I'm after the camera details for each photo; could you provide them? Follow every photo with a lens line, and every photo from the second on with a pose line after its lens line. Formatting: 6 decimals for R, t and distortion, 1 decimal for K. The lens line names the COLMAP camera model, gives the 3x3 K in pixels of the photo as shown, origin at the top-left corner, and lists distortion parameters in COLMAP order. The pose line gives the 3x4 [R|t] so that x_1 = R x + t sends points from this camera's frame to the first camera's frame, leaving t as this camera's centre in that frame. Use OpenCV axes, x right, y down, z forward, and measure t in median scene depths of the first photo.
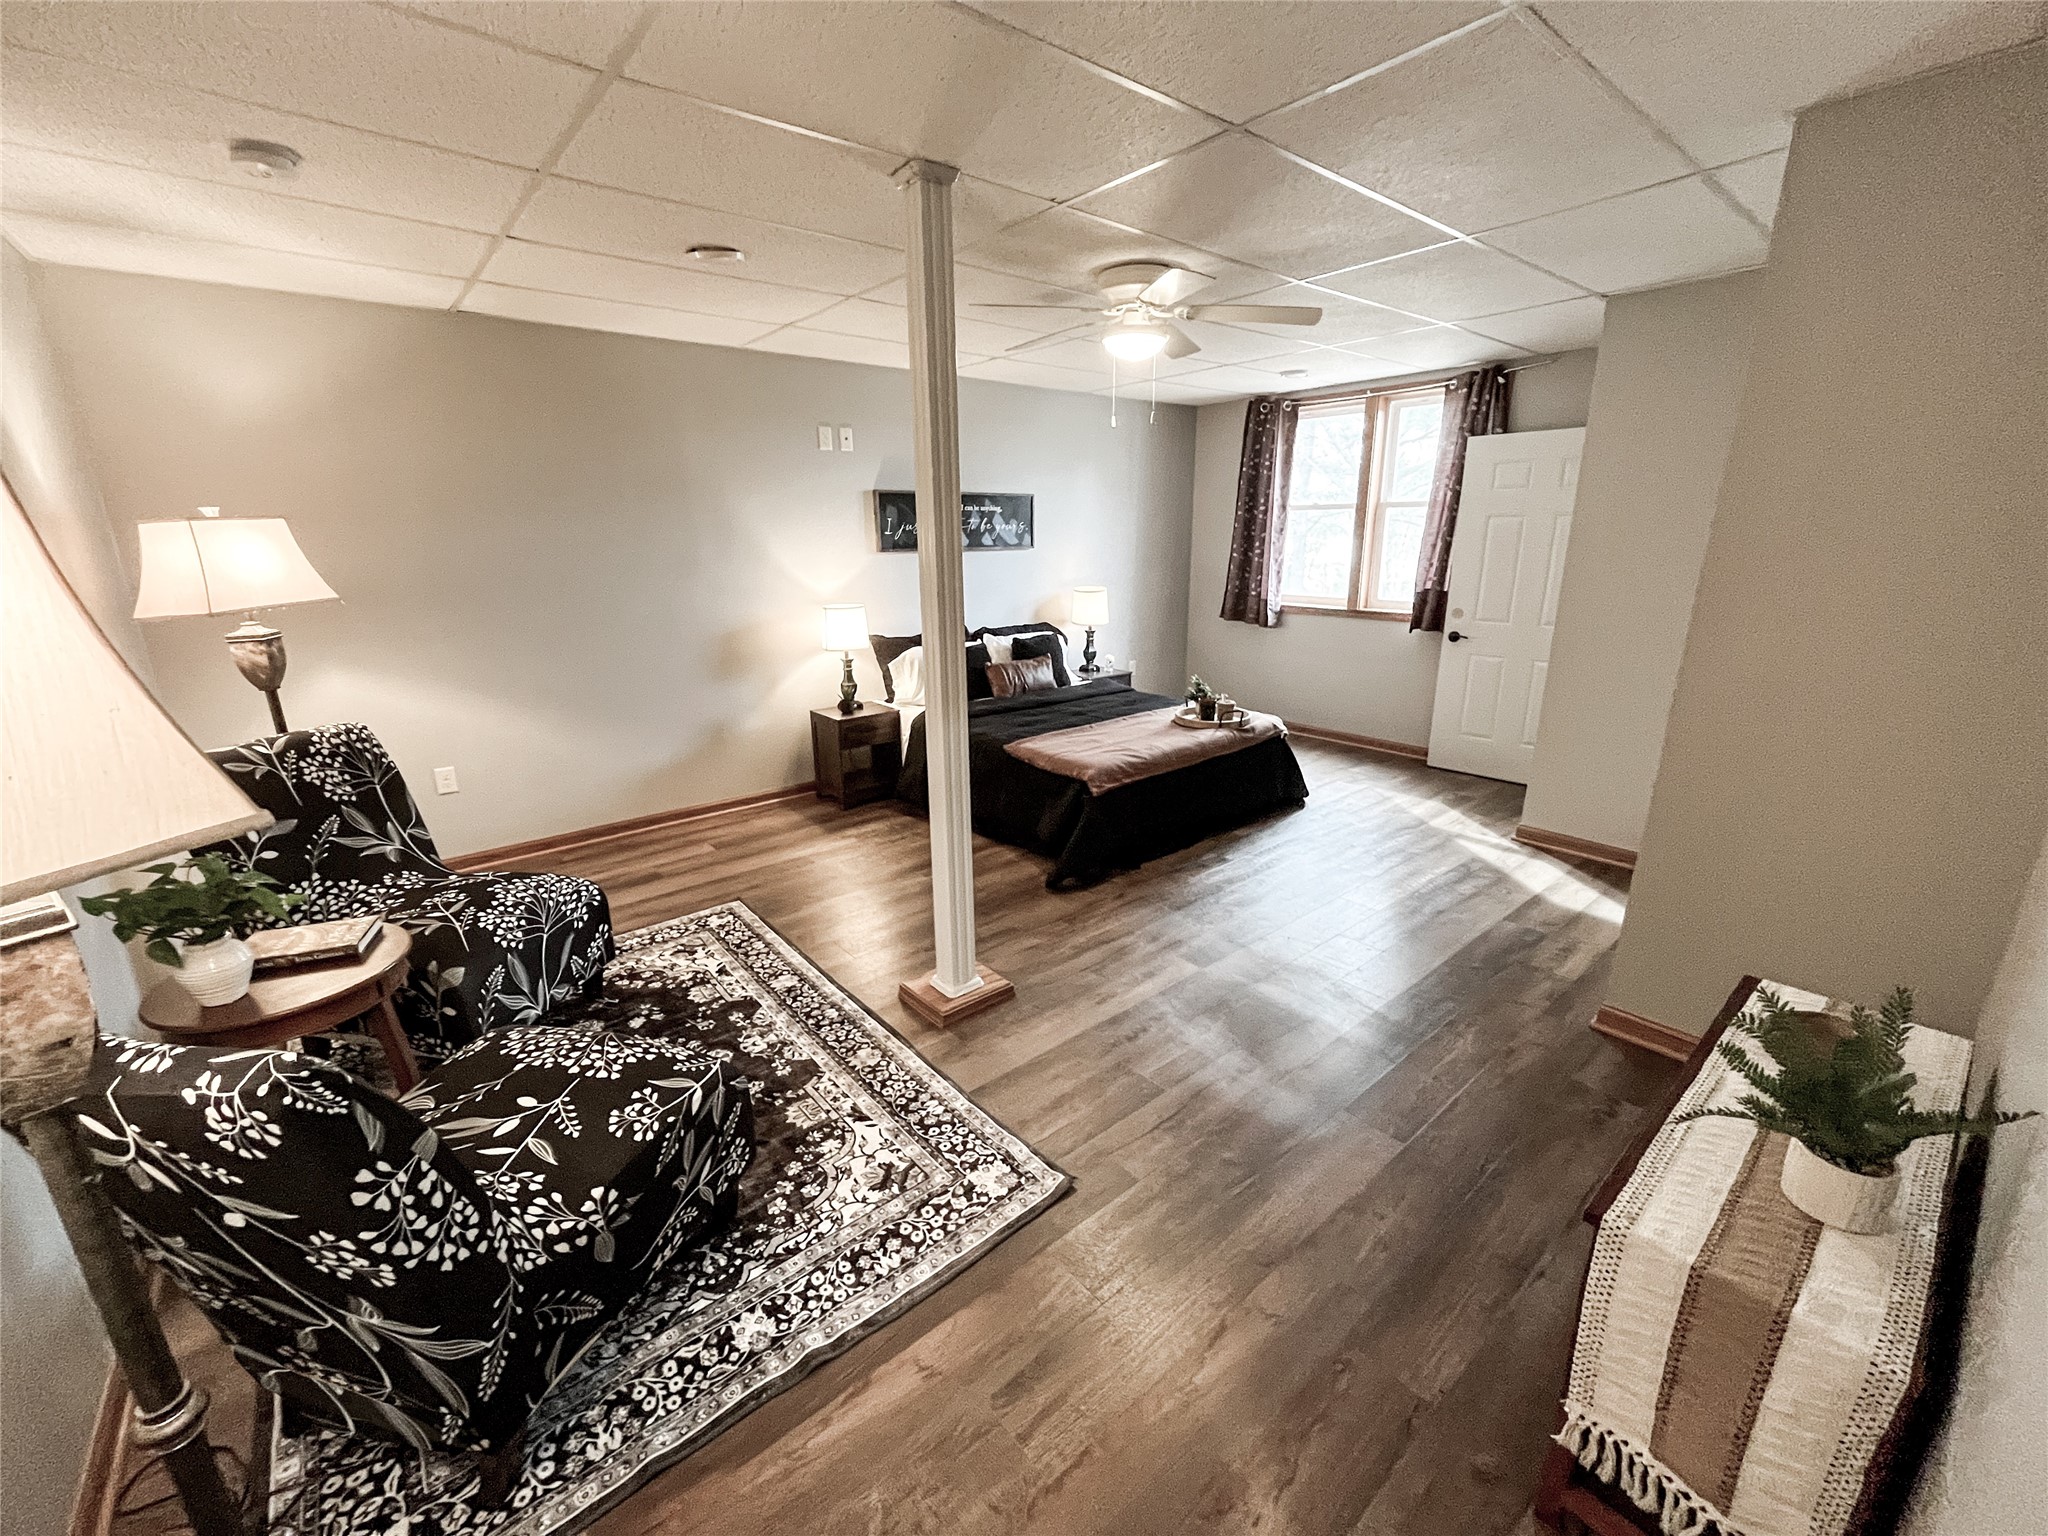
lens RADIAL K [[817.2, 0, 1016.9], [0, 817.2, 768.1], [0, 0, 1]] dist [-0.009011, -0.000479]
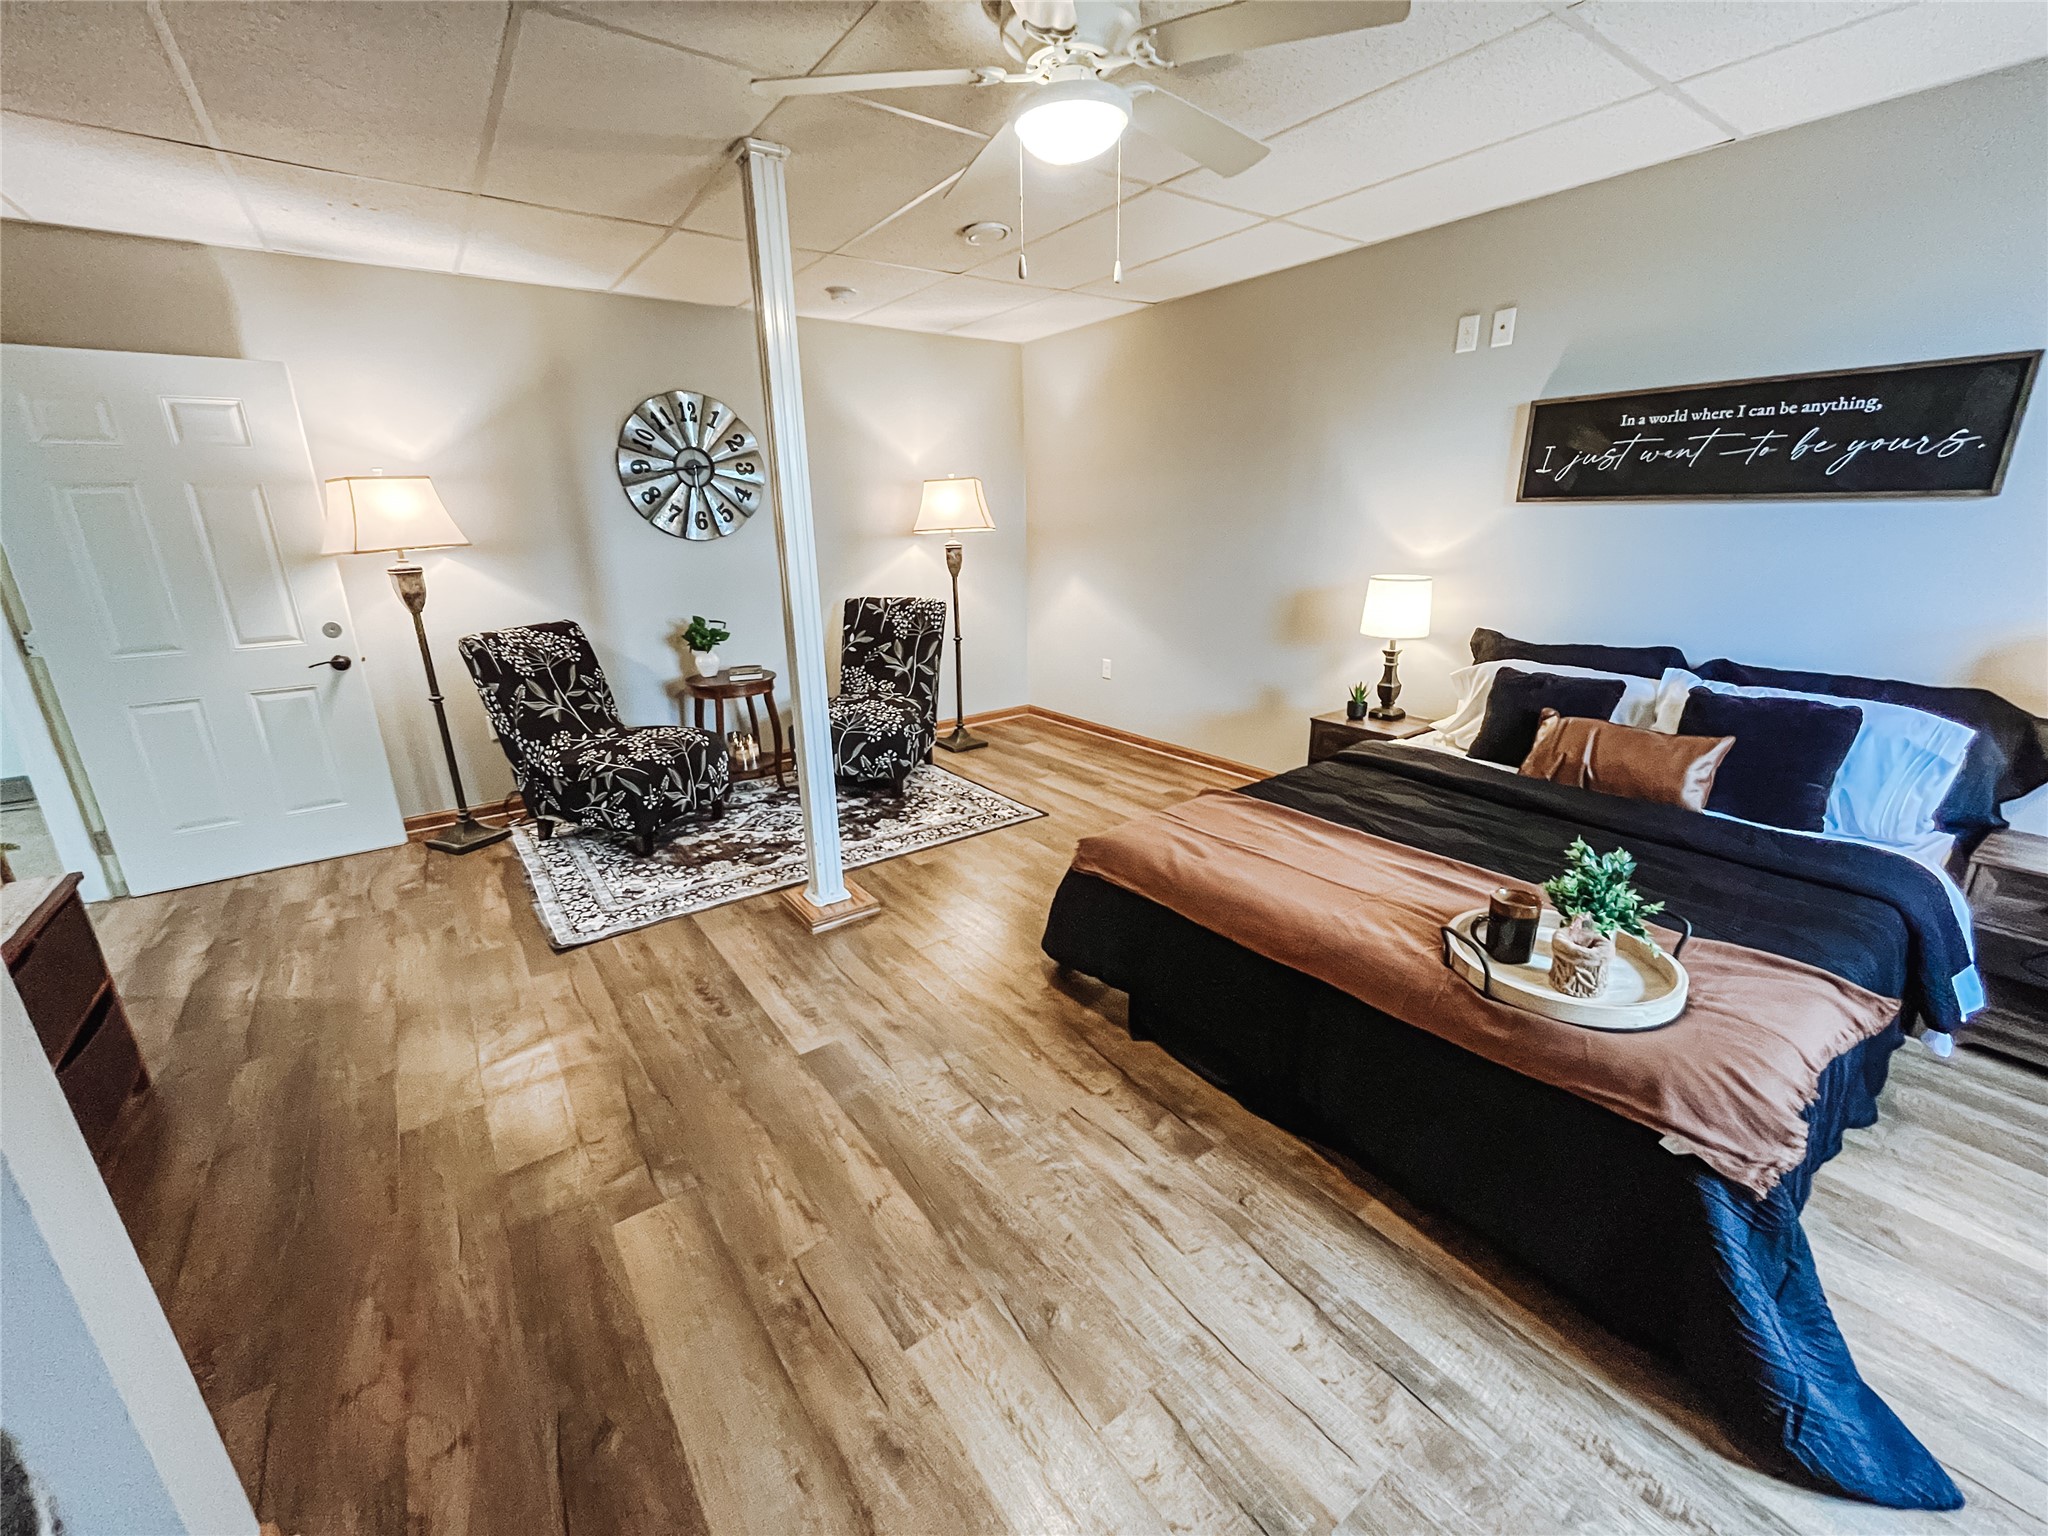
lens RADIAL K [[817.2, 0, 1024.8], [0, 817.2, 767.9], [0, 0, 1]] dist [-0.009011, -0.000479]
pose [[-0.044337, 0.310479, -0.949546, 0.852848], [-0.259285, 0.914333, 0.311072, -0.288149], [0.964783, 0.259995, 0.039964, 1.097503]]
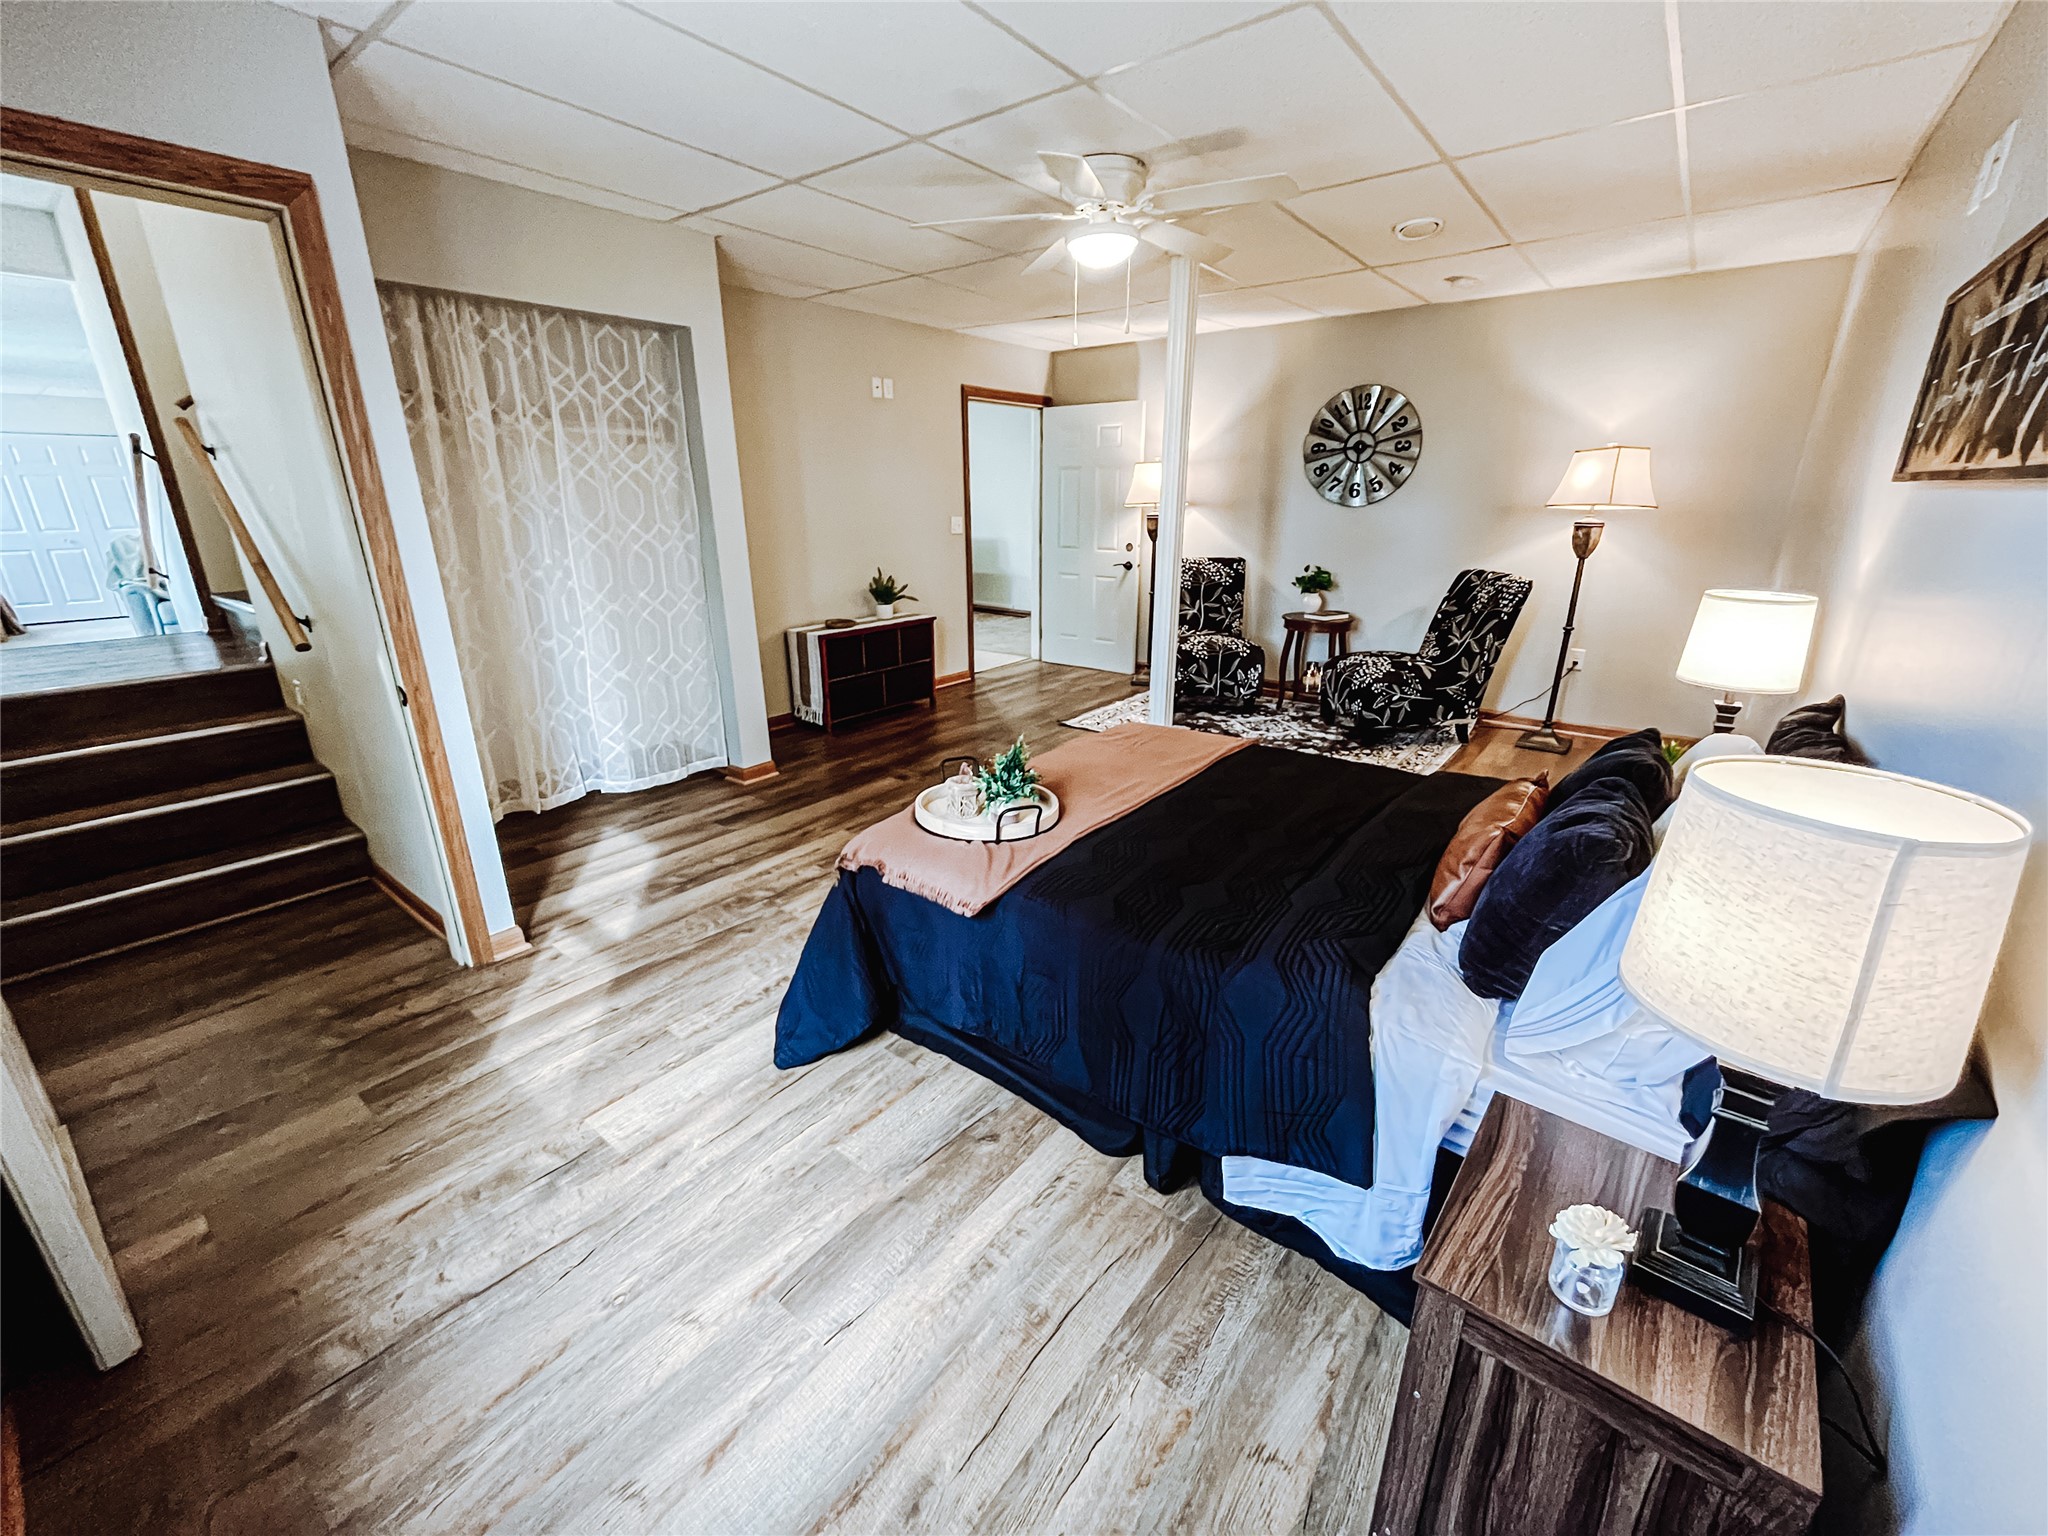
lens RADIAL K [[817.2, 0, 1026.6], [0, 817.2, 764.5], [0, 0, 1]] dist [-0.009011, -0.000479]
pose [[-0.975284, 0.087058, -0.203084, 0.476480], [-0.043405, 0.825716, 0.562414, -0.568885], [0.216652, 0.557328, -0.801528, 2.103506]]
